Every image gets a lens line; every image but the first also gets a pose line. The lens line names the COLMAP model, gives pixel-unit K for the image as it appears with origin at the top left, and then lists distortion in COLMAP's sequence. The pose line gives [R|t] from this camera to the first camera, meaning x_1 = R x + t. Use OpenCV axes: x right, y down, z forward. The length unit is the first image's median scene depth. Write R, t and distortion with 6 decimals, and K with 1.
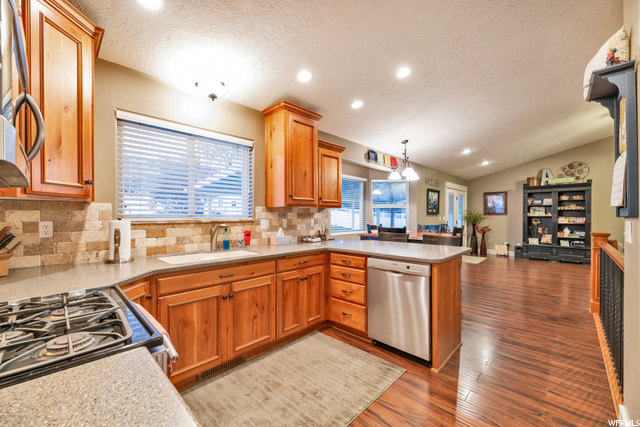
lens RADIAL K [[258.5, 0, 321.4], [0, 258.5, 215.0], [0, 0, 1]] dist [-0.000647, -0.000116]
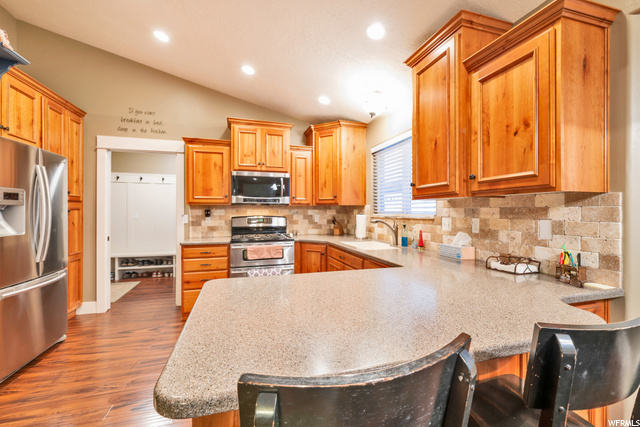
lens RADIAL K [[275.2, 0, 321.3], [0, 275.2, 210.6], [0, 0, 1]] dist [0.002869, 0.000235]
pose [[-0.481767, -0.006663, -0.876274, 0.580703], [-0.004202, 0.999977, -0.005293, 0.002051], [0.876289, 0.001132, -0.481784, 0.993989]]
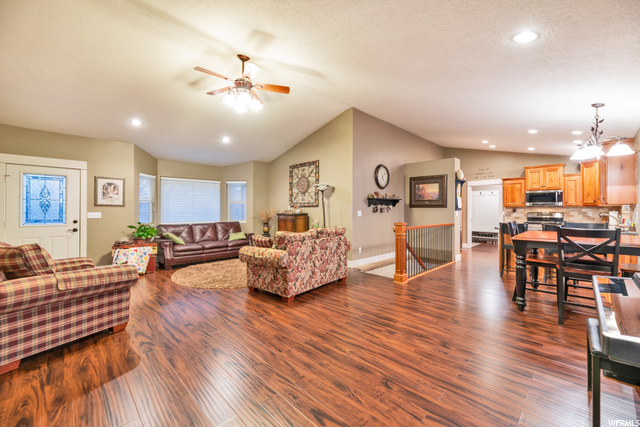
lens RADIAL K [[258.5, 0, 320.2], [0, 258.5, 208.7], [0, 0, 1]] dist [-0.000647, -0.000116]
pose [[-0.999517, -0.002363, 0.031000, 1.512540], [-0.002420, 0.999995, -0.001803, -0.000131], [-0.030996, -0.001878, -0.999518, 2.457106]]
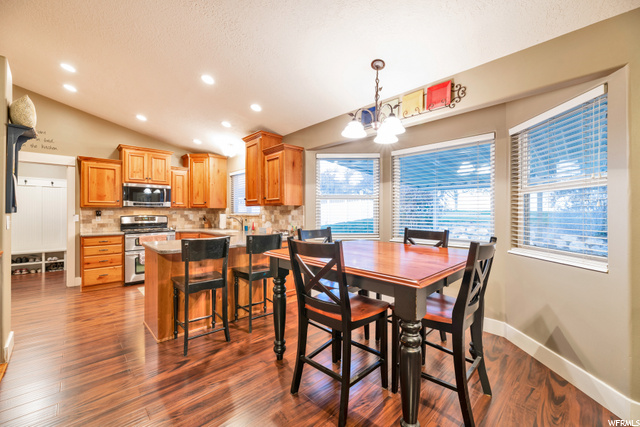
lens RADIAL K [[258.5, 0, 322.1], [0, 258.5, 211.8], [0, 0, 1]] dist [-0.000647, -0.000116]
pose [[-0.033484, -0.006447, -0.999418, 1.180010], [-0.001895, 0.999978, -0.006387, 0.006664], [0.999437, 0.001680, -0.033496, 1.297396]]
